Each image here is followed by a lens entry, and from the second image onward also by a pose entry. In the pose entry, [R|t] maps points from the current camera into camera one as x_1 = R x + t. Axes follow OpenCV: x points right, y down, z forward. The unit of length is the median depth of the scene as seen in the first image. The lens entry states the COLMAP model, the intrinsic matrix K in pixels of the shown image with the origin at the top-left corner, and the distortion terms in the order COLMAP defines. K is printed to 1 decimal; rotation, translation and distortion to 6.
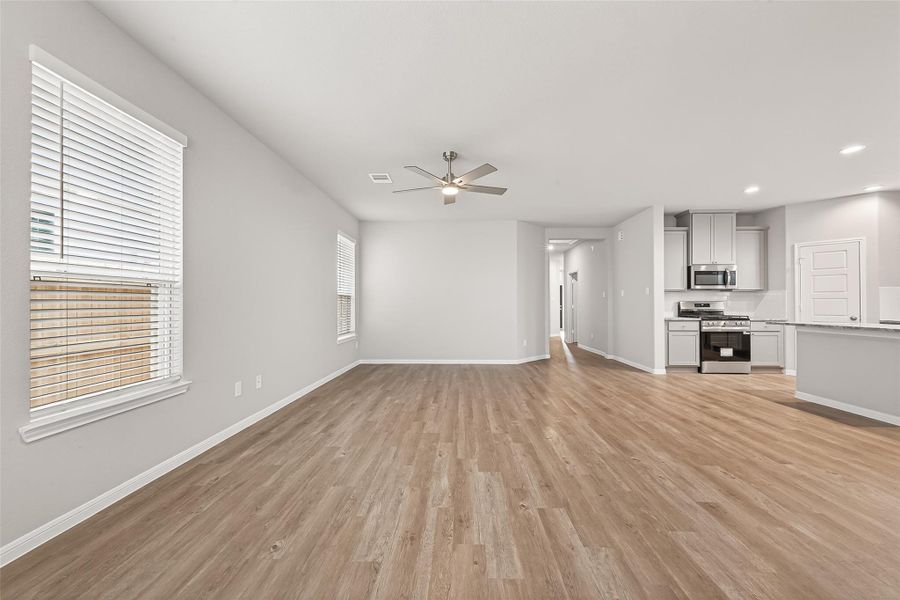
lens RADIAL K [[352.5, 0, 458.5], [0, 352.5, 300.0], [0, 0, 1]] dist [0.008286, -0.002738]
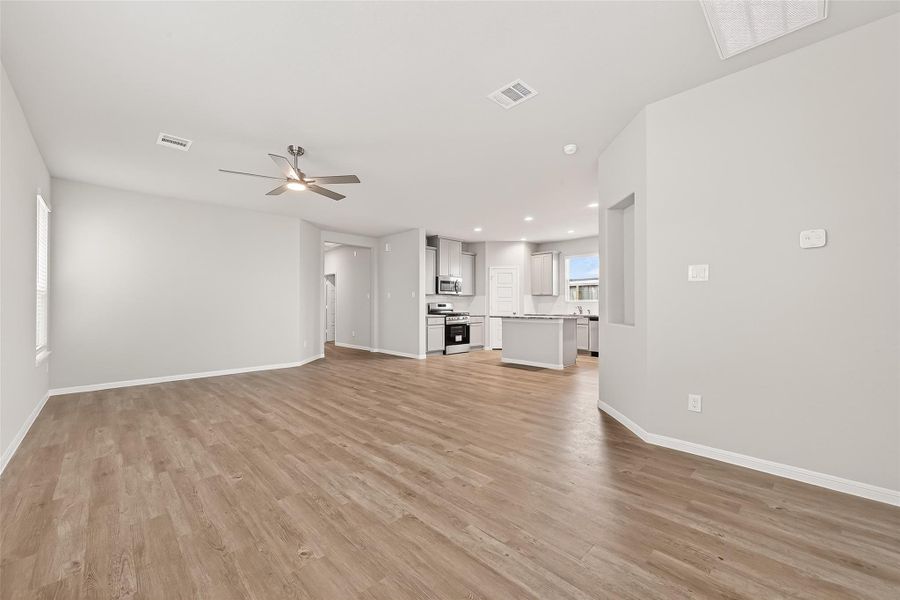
lens RADIAL K [[352.5, 0, 458.3], [0, 352.5, 295.8], [0, 0, 1]] dist [0.008286, -0.002738]
pose [[0.698642, 0.020162, 0.715187, -0.267327], [-0.009435, 0.999776, -0.018968, 0.002343], [-0.715409, 0.006503, 0.698676, 0.005415]]
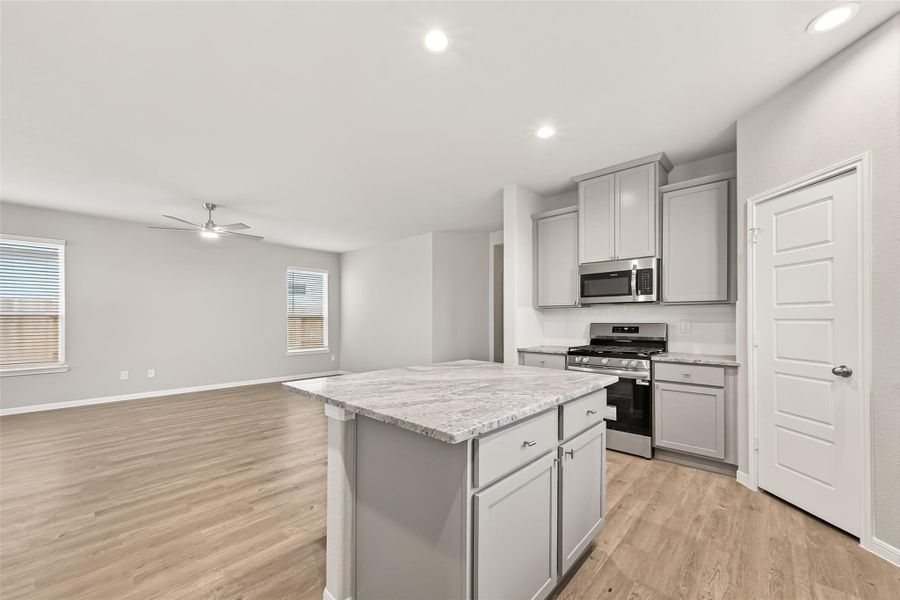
lens RADIAL K [[352.5, 0, 460.8], [0, 352.5, 318.0], [0, 0, 1]] dist [0.008286, -0.002738]
pose [[0.763634, -0.004869, -0.645632, 0.958145], [0.007818, 0.999968, 0.001706, -0.008789], [0.645603, -0.006350, 0.763647, 0.406627]]
